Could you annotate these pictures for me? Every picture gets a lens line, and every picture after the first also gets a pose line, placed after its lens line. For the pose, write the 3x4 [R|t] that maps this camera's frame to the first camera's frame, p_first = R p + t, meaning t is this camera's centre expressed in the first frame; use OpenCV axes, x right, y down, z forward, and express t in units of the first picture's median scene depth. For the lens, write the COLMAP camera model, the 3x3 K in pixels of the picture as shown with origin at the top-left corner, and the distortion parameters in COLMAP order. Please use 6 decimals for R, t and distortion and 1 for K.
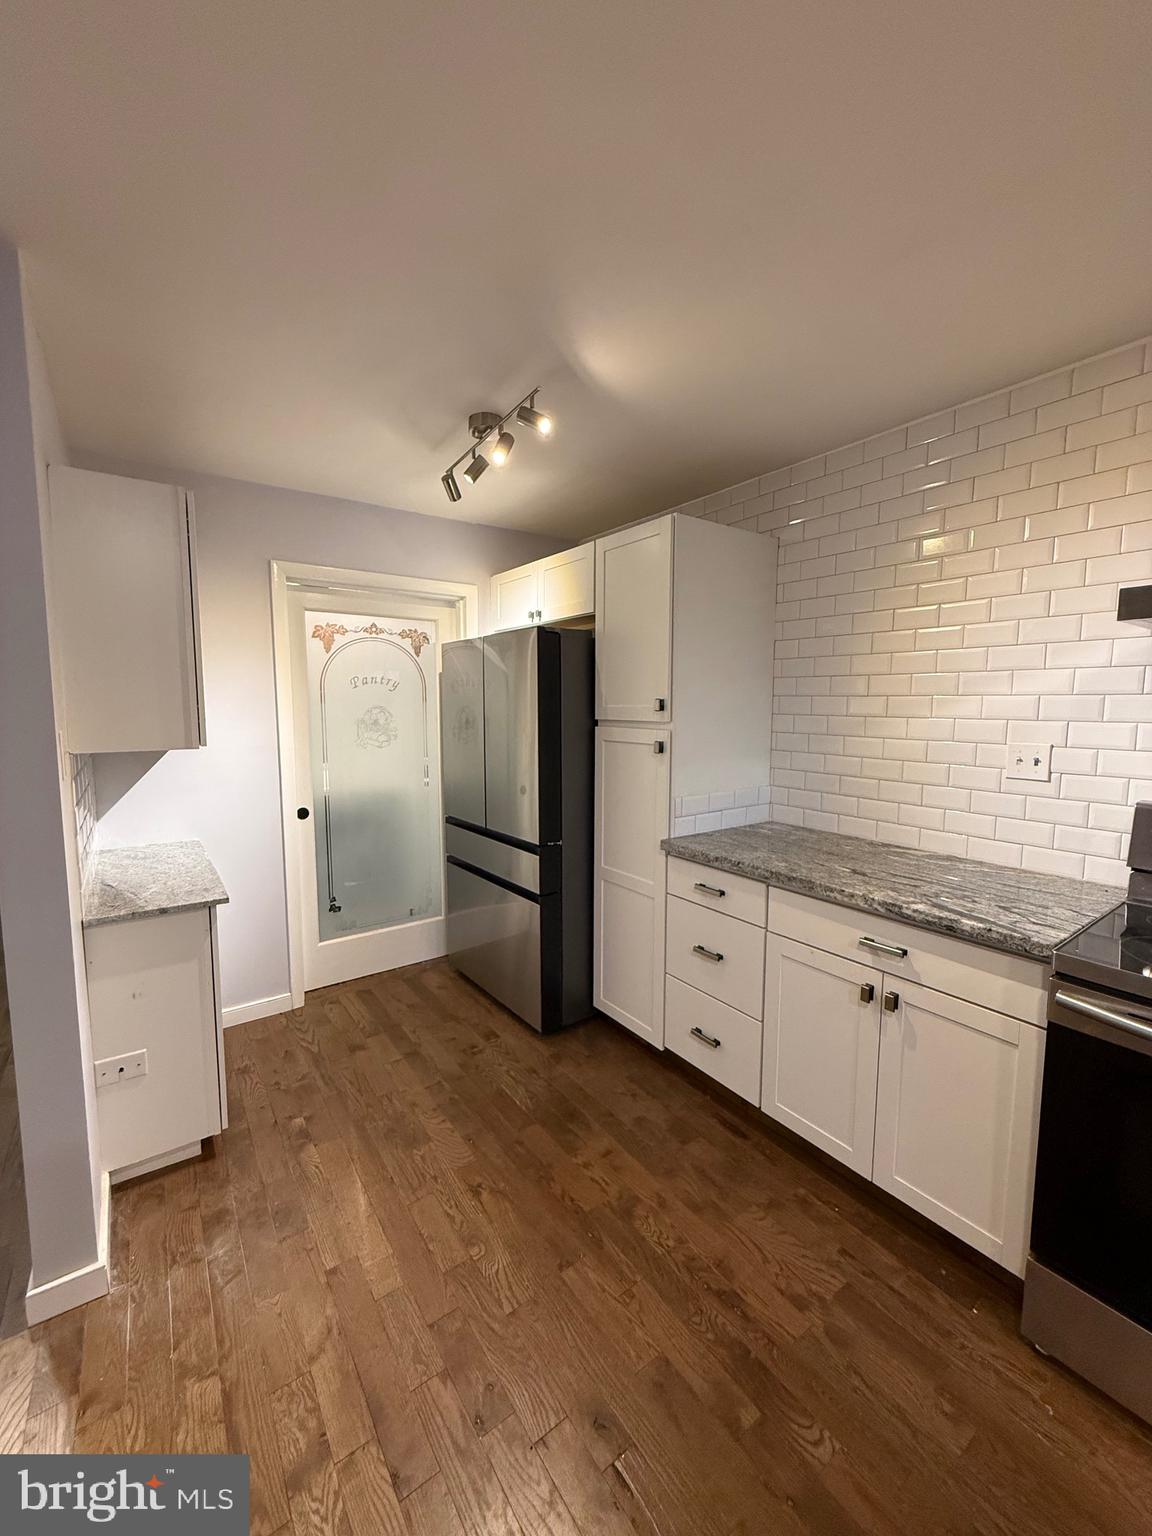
lens RADIAL K [[610.0, 0, 574.1], [0, 610.0, 764.5], [0, 0, 1]] dist [-0.001621, -0.000190]
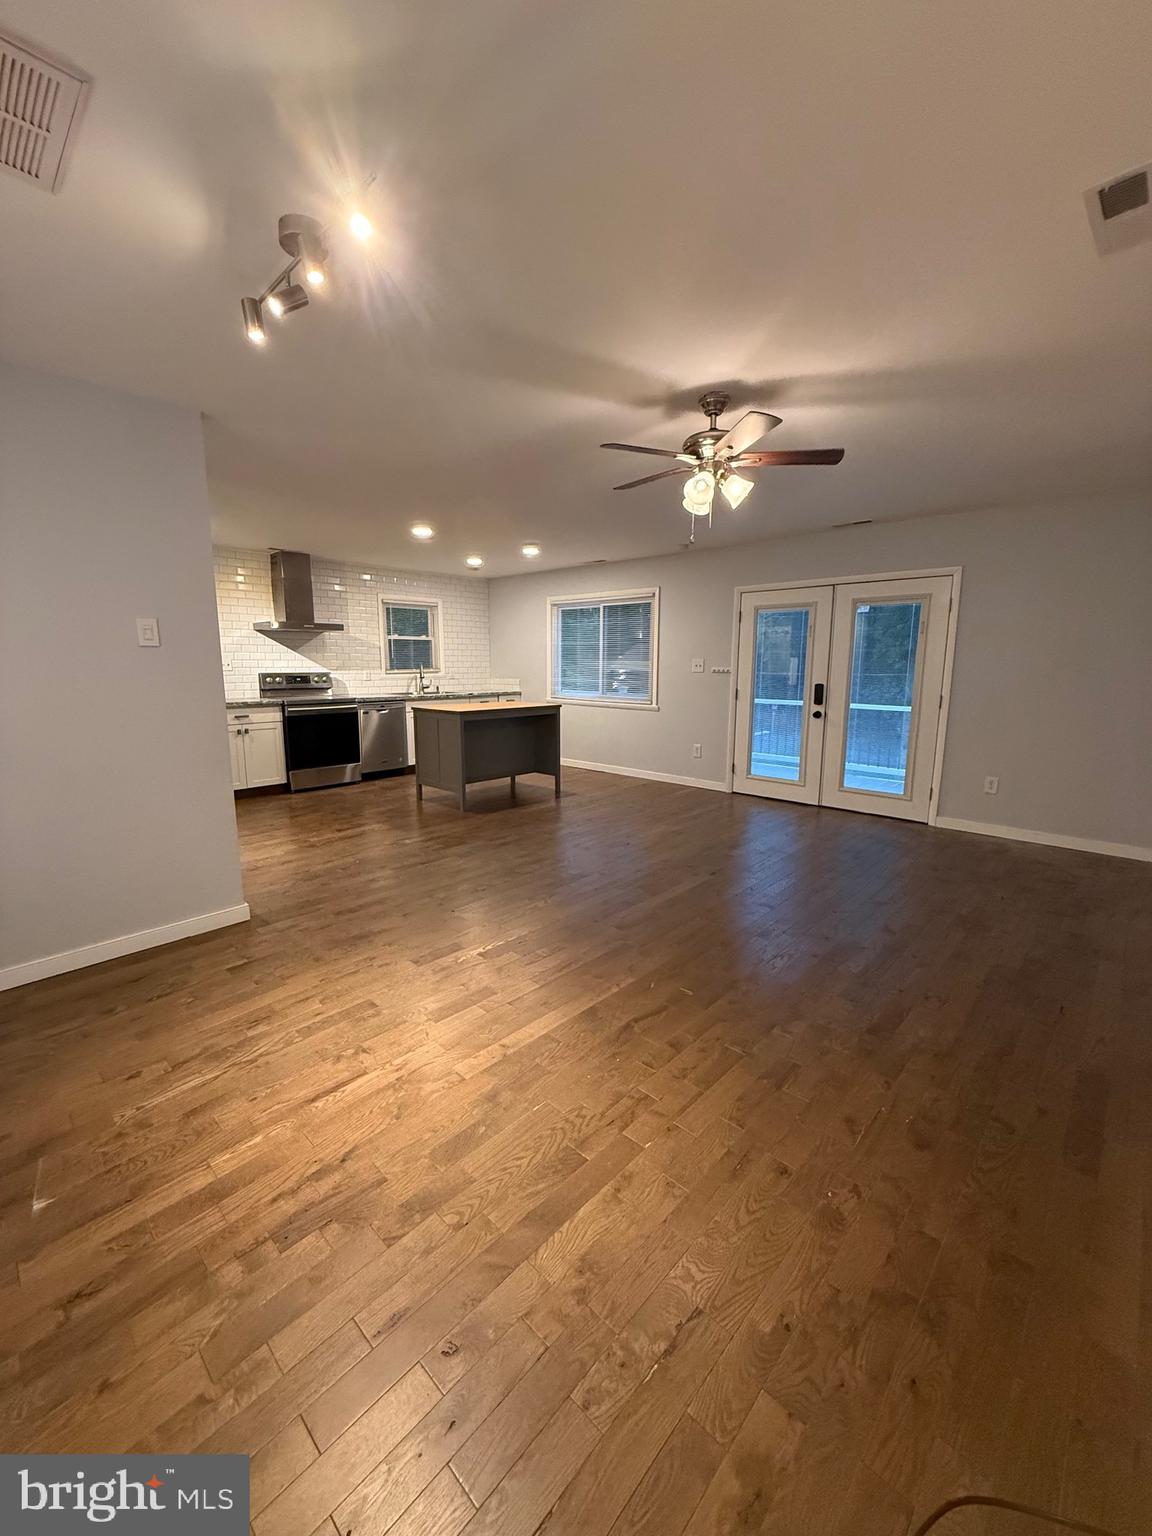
lens RADIAL K [[610.0, 0, 573.9], [0, 610.0, 766.1], [0, 0, 1]] dist [-0.001621, -0.000190]
pose [[-0.189357, -0.164546, 0.968023, -3.540849], [0.098614, 0.977687, 0.185479, 0.126707], [-0.976944, 0.130582, -0.168905, -0.252135]]
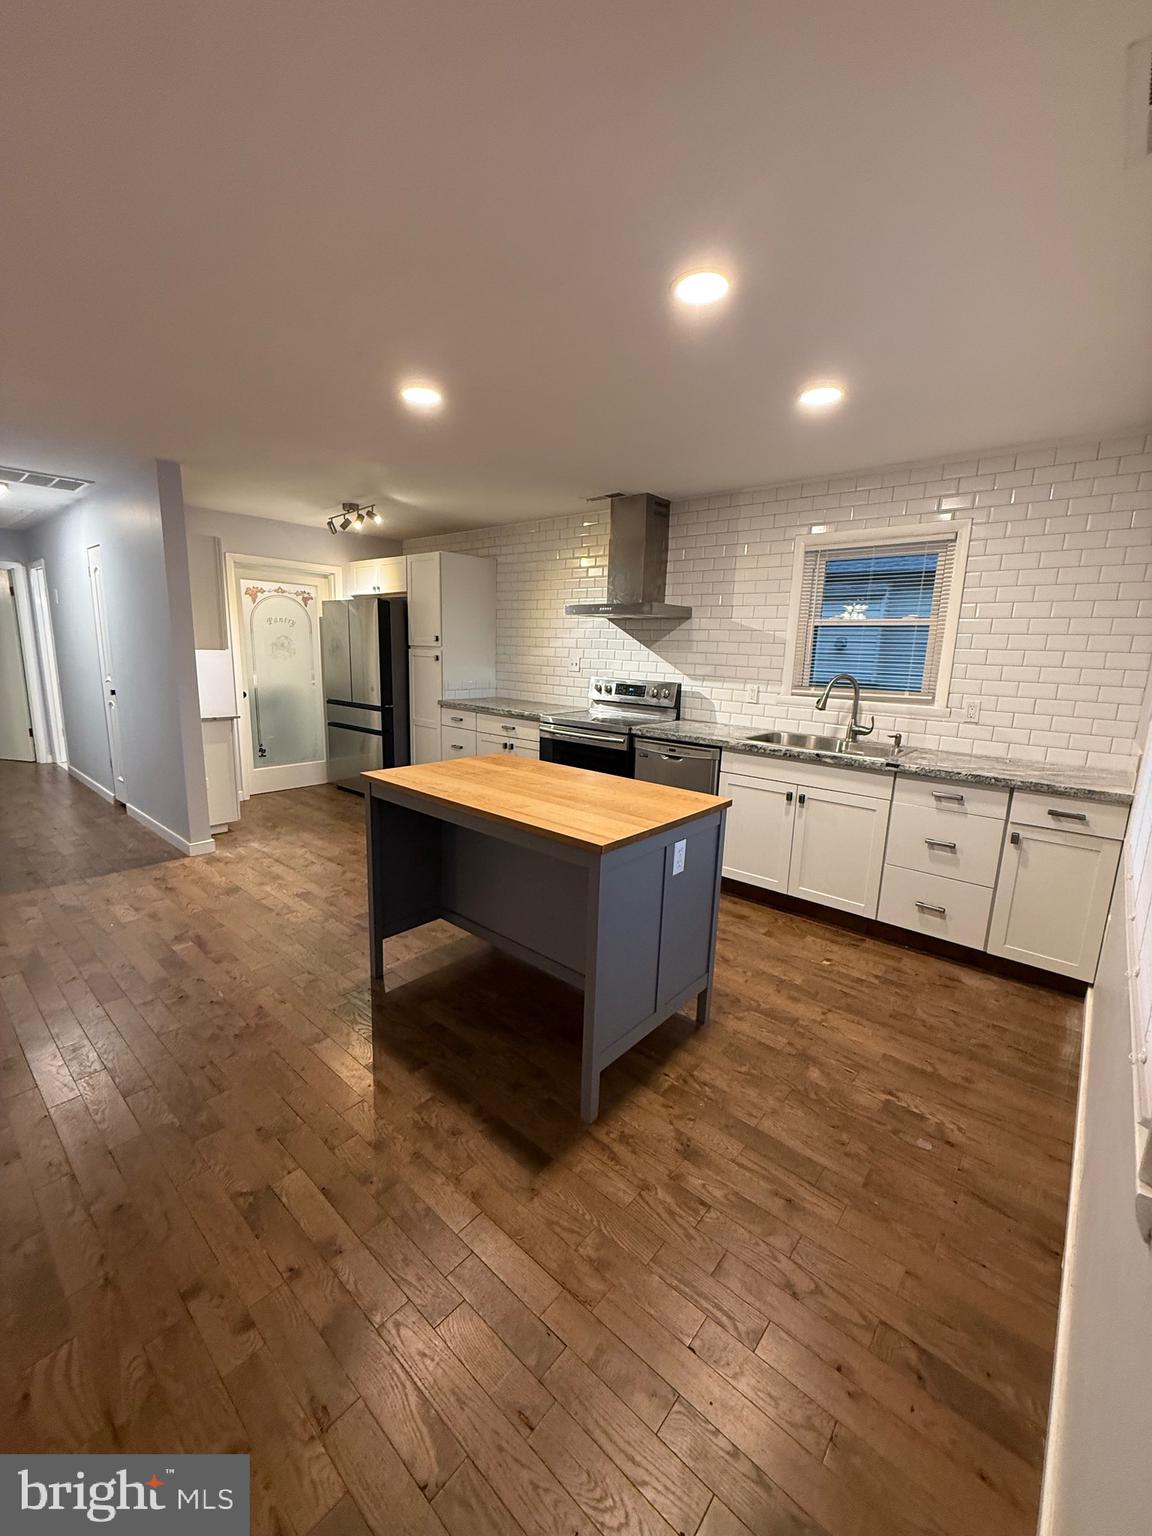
lens RADIAL K [[610.0, 0, 572.9], [0, 610.0, 765.6], [0, 0, 1]] dist [-0.001621, -0.000190]
pose [[0.972487, -0.016191, 0.232393, 0.152222], [-0.006015, 0.995504, 0.094527, 0.222545], [-0.232878, -0.093324, 0.968018, -1.940957]]
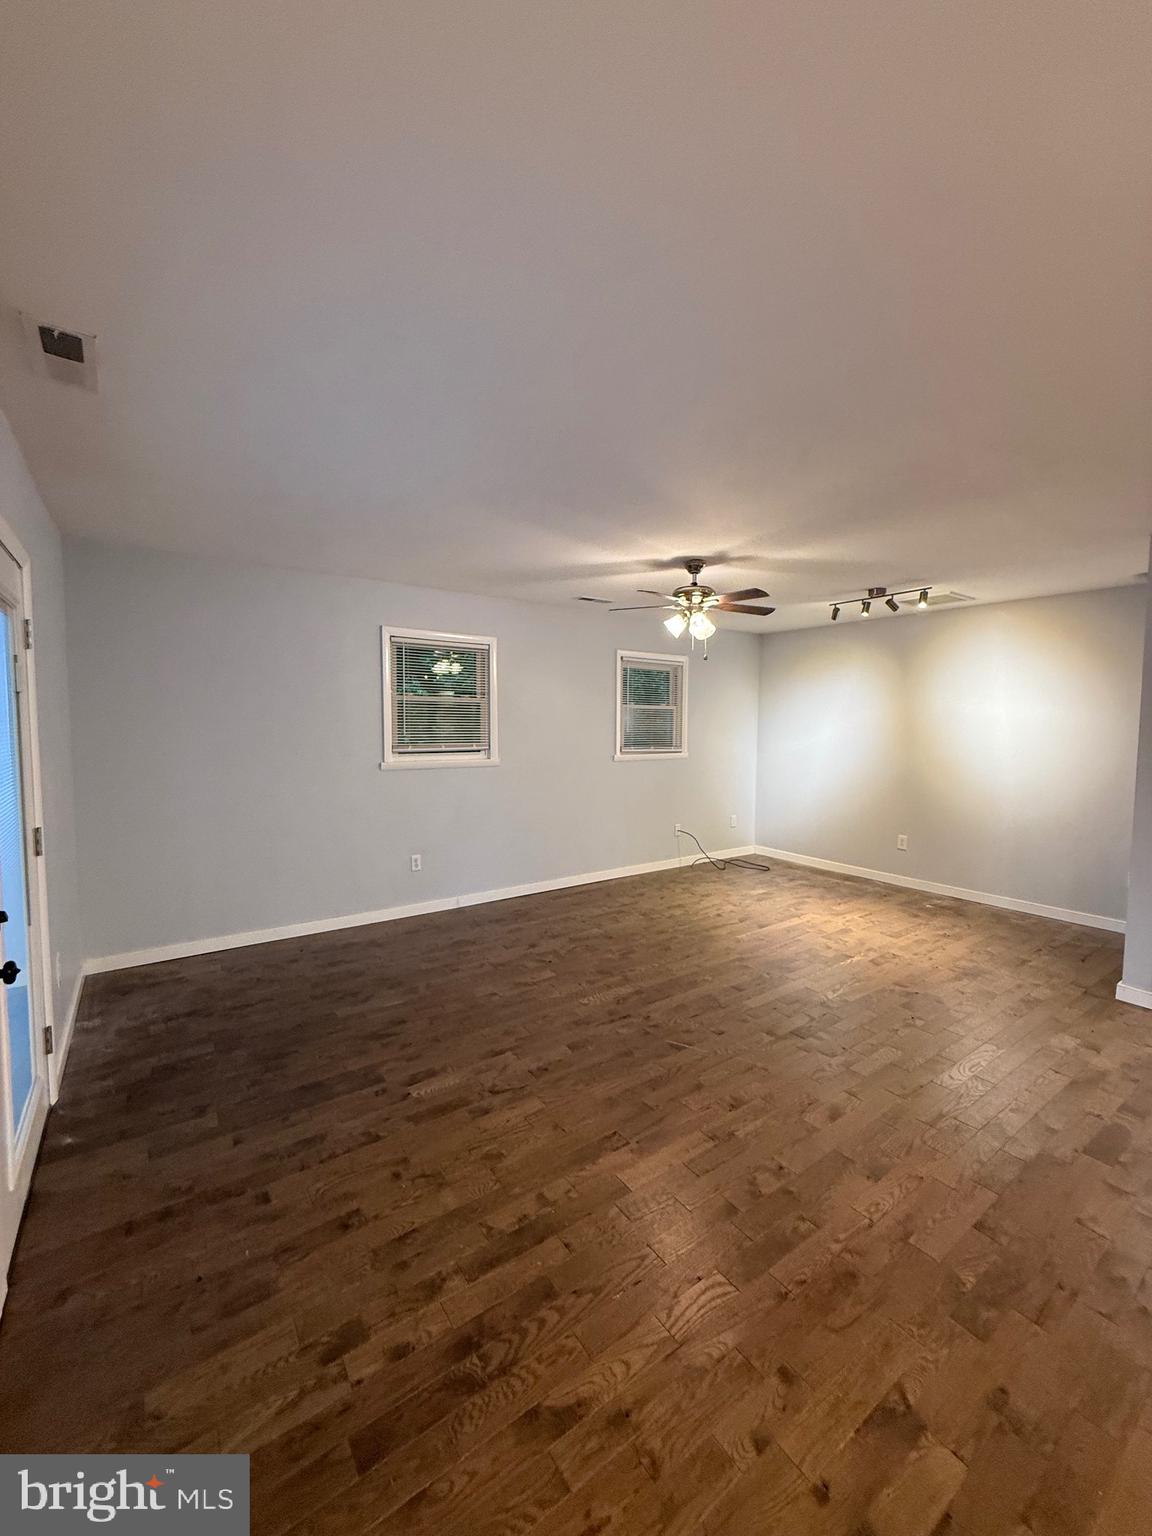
lens RADIAL K [[610.0, 0, 573.2], [0, 610.0, 757.3], [0, 0, 1]] dist [-0.001621, -0.000190]
pose [[-0.003110, 0.062757, -0.998024, 0.642788], [-0.109234, 0.992035, 0.062720, 0.142841], [0.994011, 0.109214, 0.003770, -1.449963]]
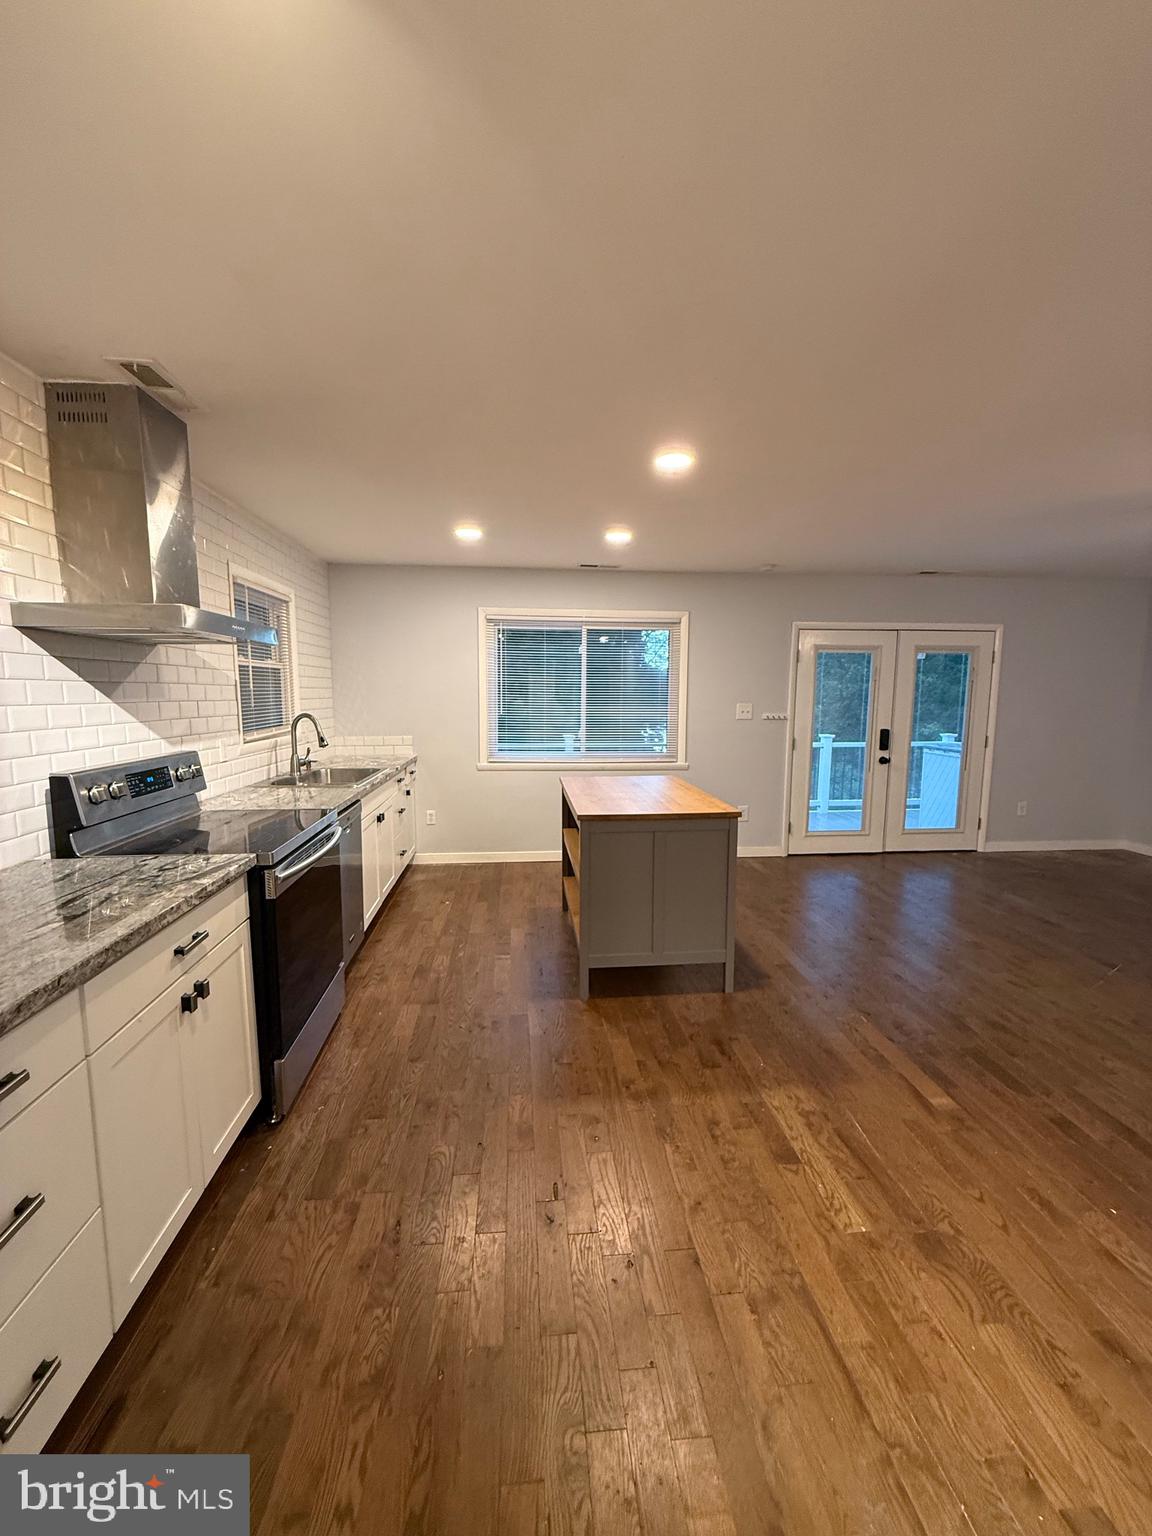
lens RADIAL K [[610.0, 0, 572.9], [0, 610.0, 764.8], [0, 0, 1]] dist [-0.001621, -0.000190]
pose [[-0.861609, -0.061688, 0.503811, -0.507249], [0.050688, 0.977168, 0.206334, -0.150732], [-0.505036, 0.203316, -0.838809, 1.551277]]
